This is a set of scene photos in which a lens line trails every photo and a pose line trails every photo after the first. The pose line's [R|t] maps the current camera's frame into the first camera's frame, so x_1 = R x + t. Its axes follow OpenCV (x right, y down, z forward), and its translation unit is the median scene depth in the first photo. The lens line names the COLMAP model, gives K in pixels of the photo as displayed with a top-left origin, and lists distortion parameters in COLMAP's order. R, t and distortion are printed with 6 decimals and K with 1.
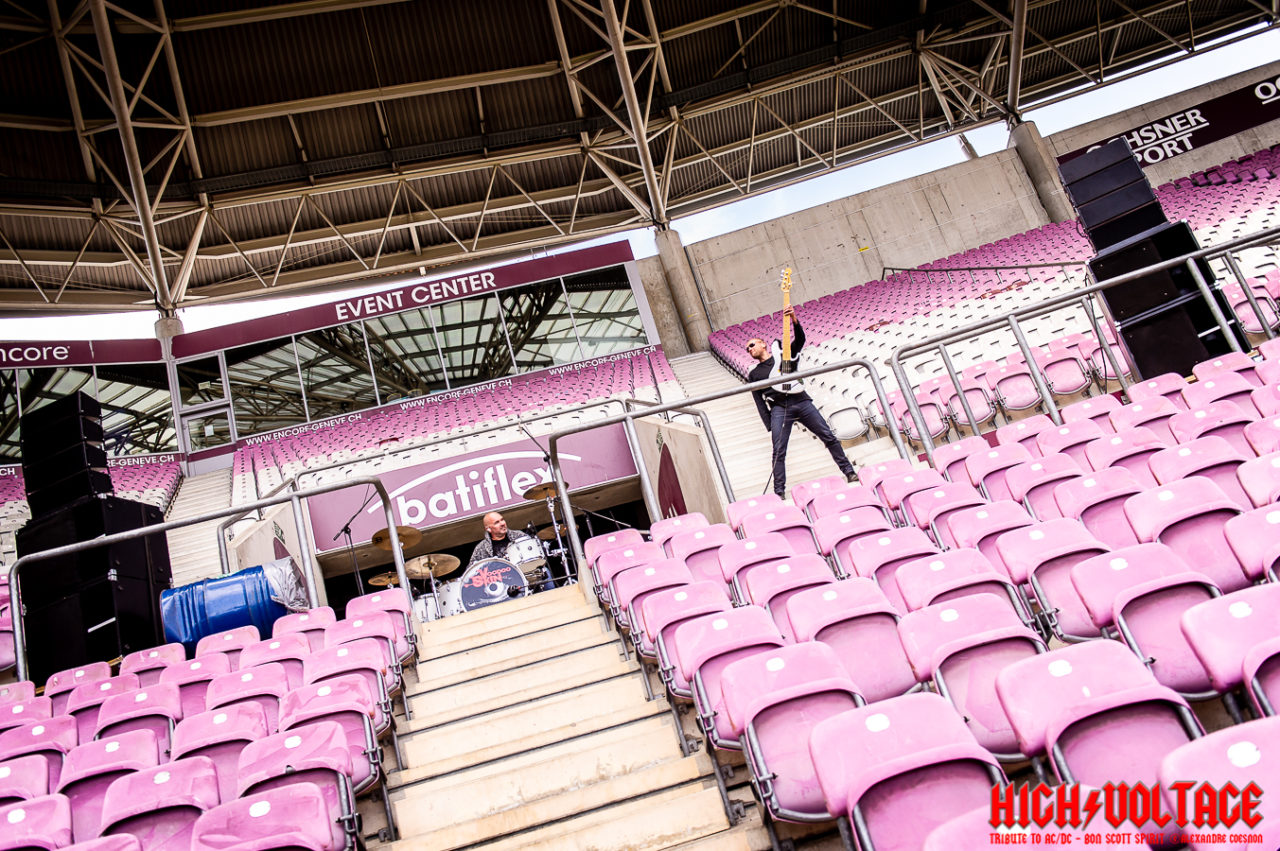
lens RADIAL K [[1099.0, 0, 640.0], [0, 1099.0, 425.5], [0, 0, 1]] dist [-0.007336, -0.009662]
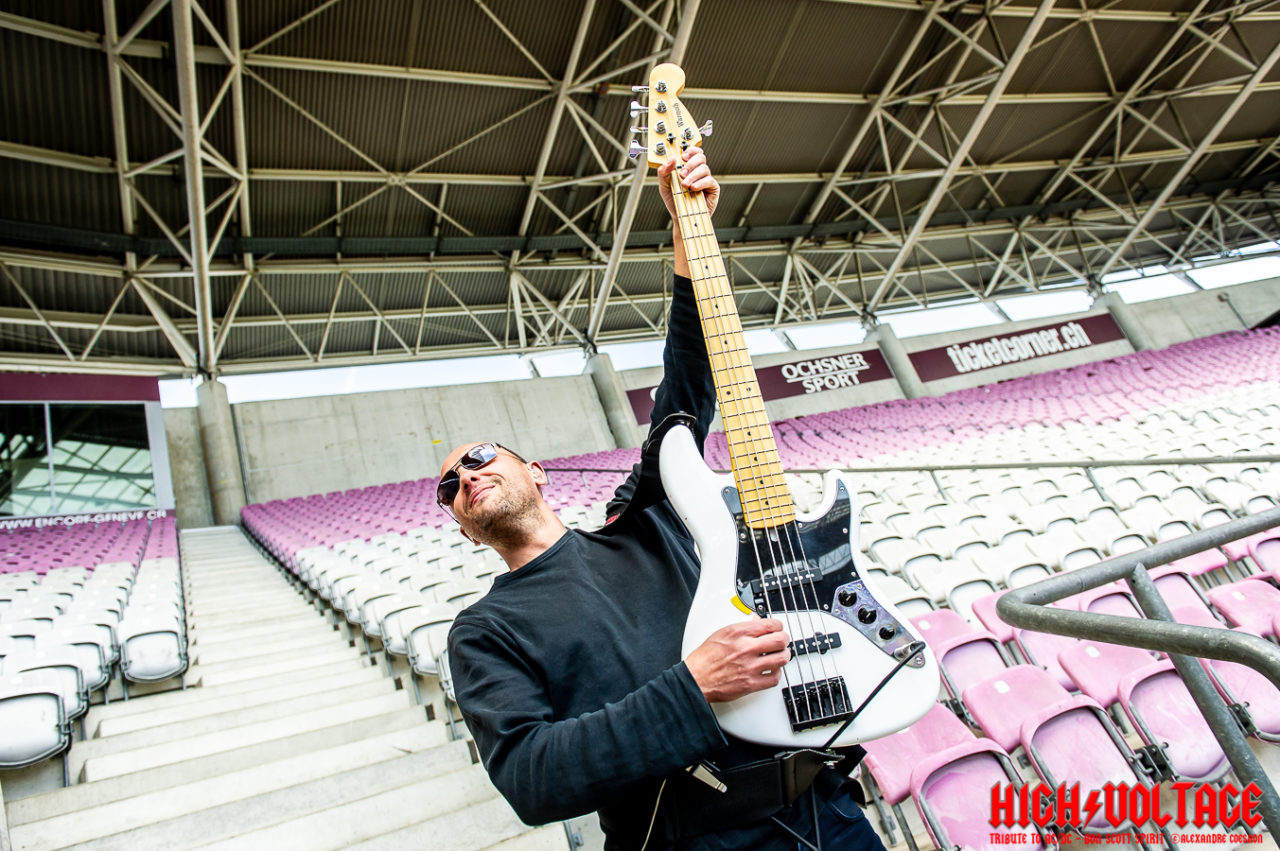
lens RADIAL K [[855.6, 0, 640.0], [0, 855.6, 425.5], [0, 0, 1]] dist [0.083478, -0.117304]
pose [[0.869234, 0.188469, 0.457069, 0.011209], [-0.095816, 0.971180, -0.218241, -0.026245], [-0.485028, 0.145908, 0.862241, 0.252703]]
